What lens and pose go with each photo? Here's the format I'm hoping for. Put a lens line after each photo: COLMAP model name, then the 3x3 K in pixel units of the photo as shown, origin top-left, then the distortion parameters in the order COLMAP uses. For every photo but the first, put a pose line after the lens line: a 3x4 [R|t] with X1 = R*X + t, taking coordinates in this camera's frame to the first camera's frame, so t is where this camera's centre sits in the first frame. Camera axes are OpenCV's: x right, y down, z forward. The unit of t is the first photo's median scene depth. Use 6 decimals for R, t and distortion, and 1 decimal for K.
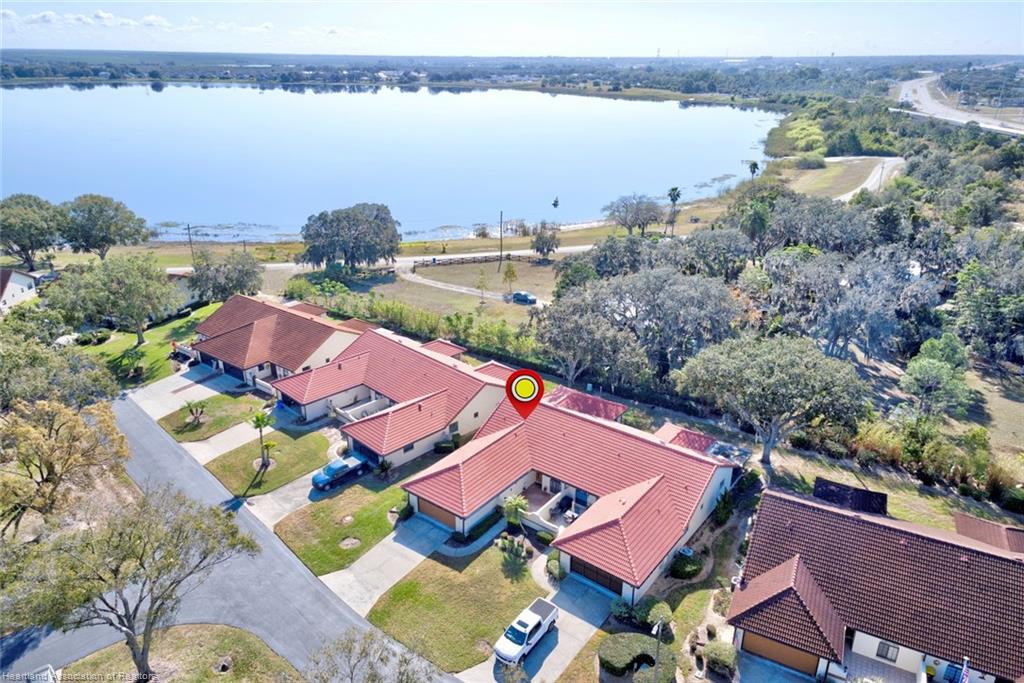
lens RADIAL K [[685.8, 0, 512.0], [0, 685.8, 341.5], [0, 0, 1]] dist [0.065864, -0.036602]
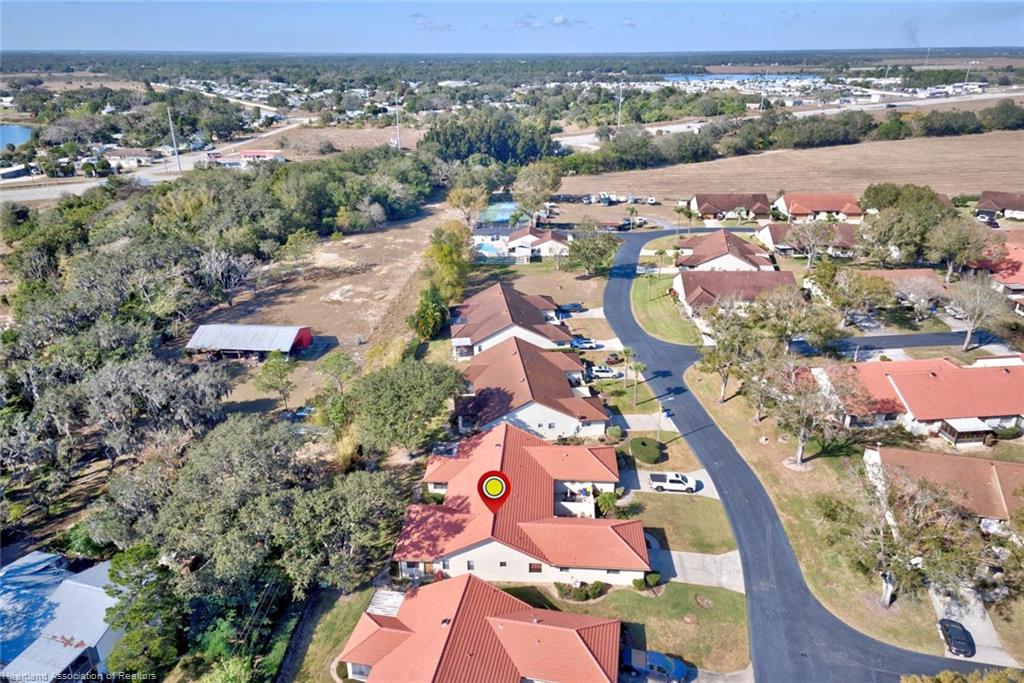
lens RADIAL K [[685.8, 0, 512.0], [0, 685.8, 341.5], [0, 0, 1]] dist [0.065864, -0.036602]
pose [[-0.558324, -0.326997, 0.762461, -0.502736], [0.313854, 0.767489, 0.558978, -0.503086], [-0.767965, 0.551392, -0.325878, 0.866083]]
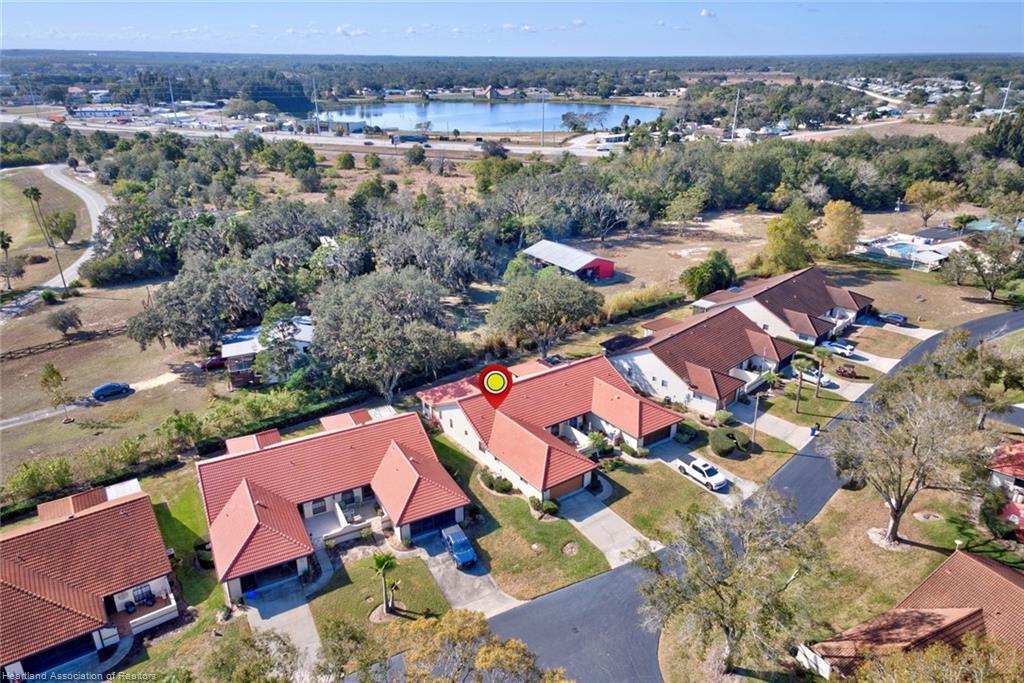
lens RADIAL K [[685.8, 0, 512.0], [0, 685.8, 341.5], [0, 0, 1]] dist [0.065864, -0.036602]
pose [[0.294046, -0.372338, 0.880285, -0.689941], [0.363625, 0.895325, 0.257237, -0.200203], [-0.883920, 0.244454, 0.398658, 0.350547]]
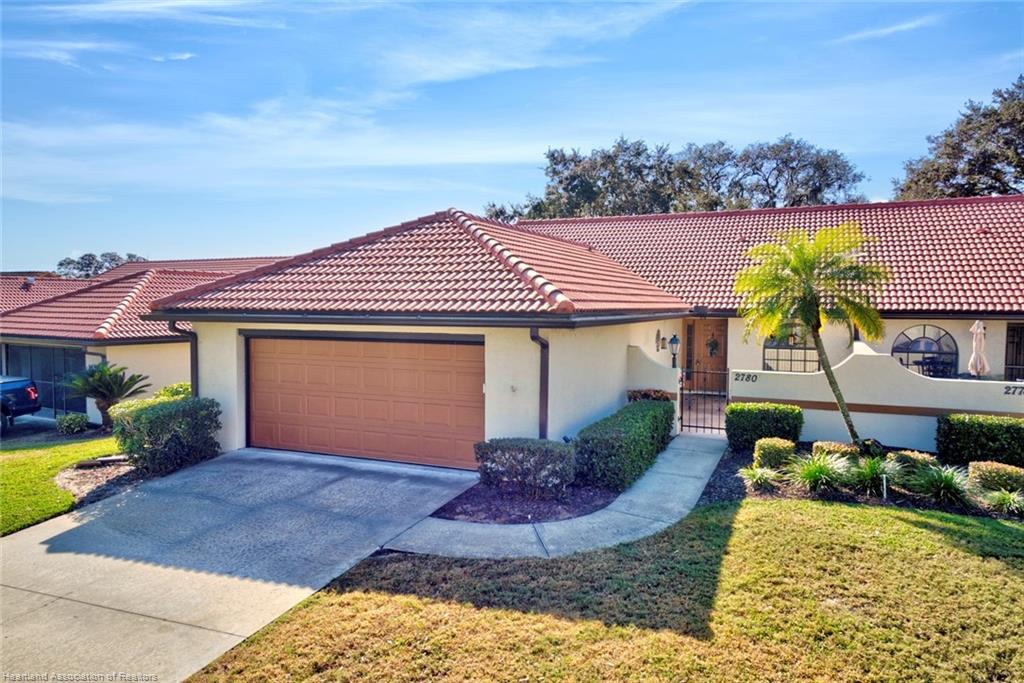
lens RADIAL K [[685.8, 0, 512.0], [0, 685.8, 341.5], [0, 0, 1]] dist [0.065864, -0.036602]
pose [[0.971298, -0.015736, 0.237343, -0.071512], [0.092363, 0.944465, -0.315366, 0.187359], [-0.219200, 0.328236, 0.918811, 0.521065]]
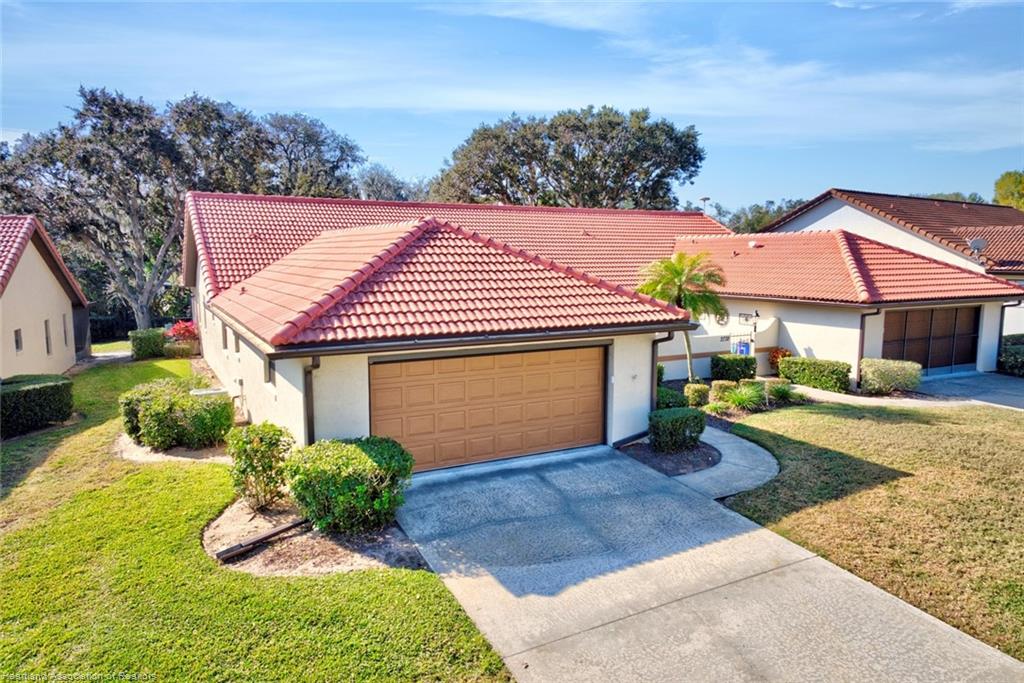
lens RADIAL K [[685.8, 0, 512.0], [0, 685.8, 341.5], [0, 0, 1]] dist [0.065864, -0.036602]
pose [[0.418087, -0.120325, 0.900403, -0.180676], [0.348615, 0.936547, -0.036718, 0.151673], [-0.838851, 0.329245, 0.433505, 0.575823]]
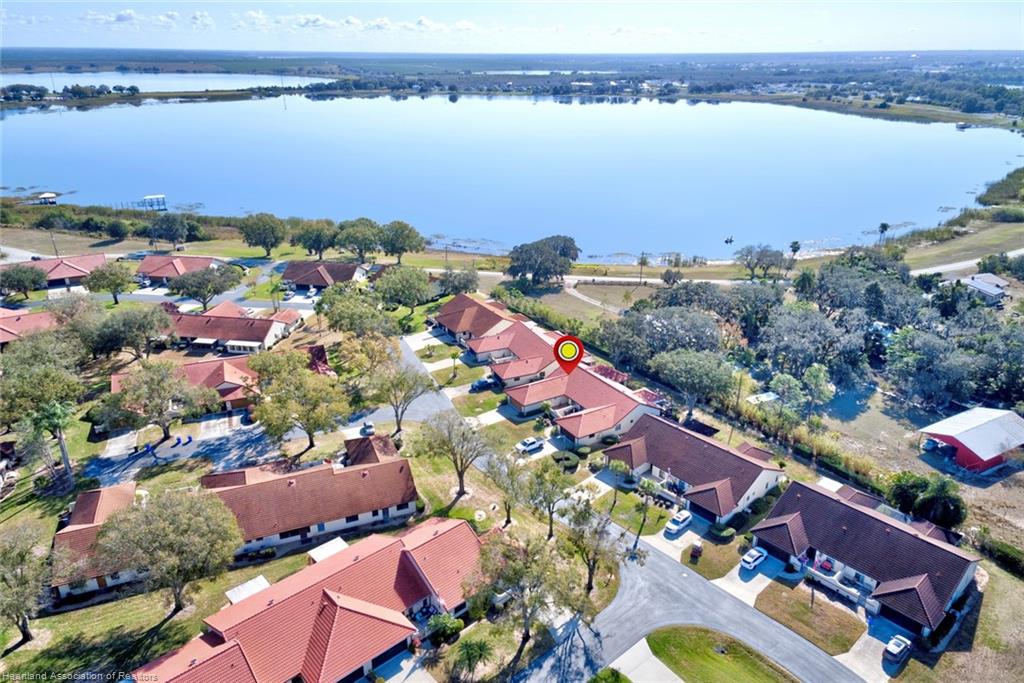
lens RADIAL K [[685.8, 0, 512.0], [0, 685.8, 341.5], [0, 0, 1]] dist [0.065864, -0.036602]
pose [[0.932558, 0.135332, -0.334697, 0.386705], [-0.133841, 0.990618, 0.027629, -0.010122], [0.335295, 0.019030, 0.941921, -0.724722]]
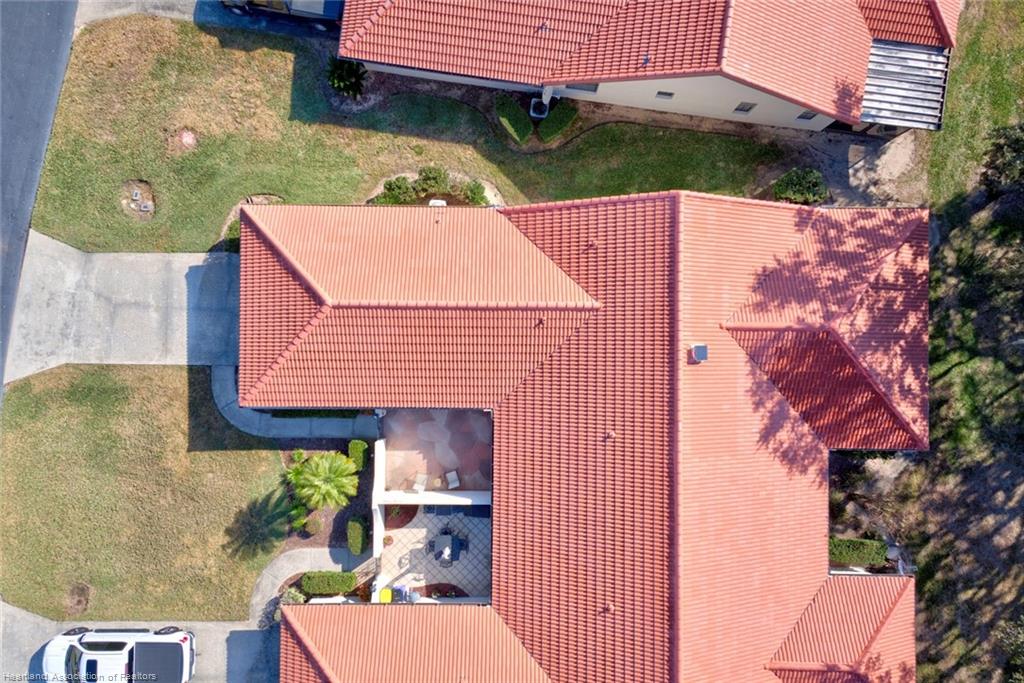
lens RADIAL K [[685.8, 0, 512.0], [0, 685.8, 341.5], [0, 0, 1]] dist [0.065864, -0.036602]
pose [[0.595549, 0.803291, -0.006776, 0.004733], [-0.295213, 0.226696, 0.928148, -0.140575], [0.747108, -0.550757, 0.372151, 0.597363]]
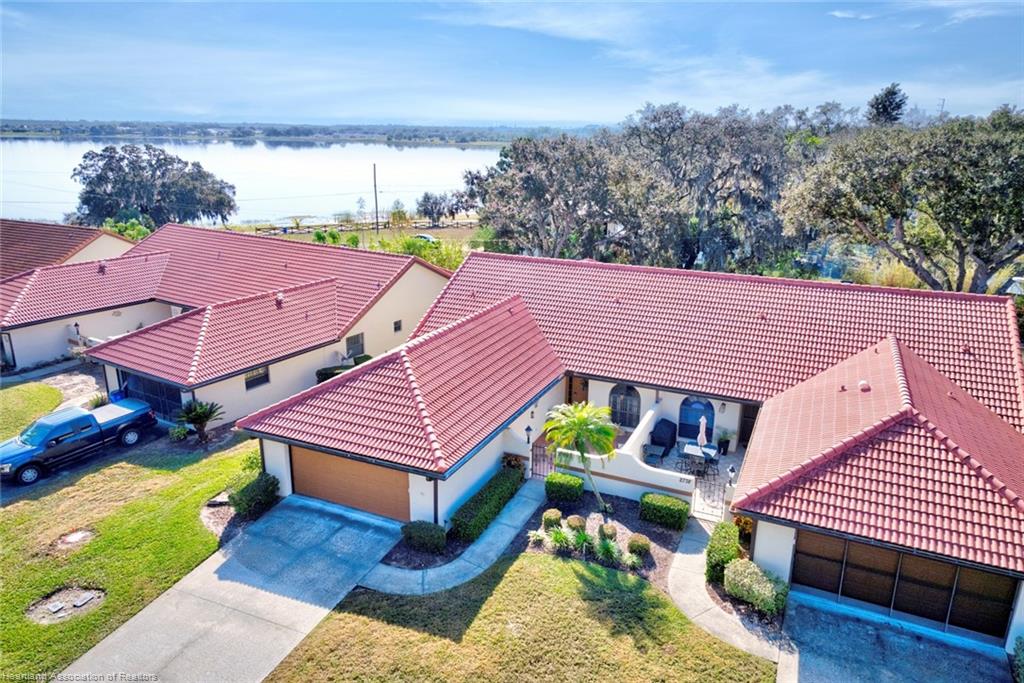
lens RADIAL K [[685.8, 0, 512.0], [0, 685.8, 341.5], [0, 0, 1]] dist [0.065864, -0.036602]
pose [[0.976259, -0.062888, 0.207275, -0.061133], [0.081675, 0.993167, -0.083354, 0.135161], [-0.200617, 0.098305, 0.974725, 0.400536]]
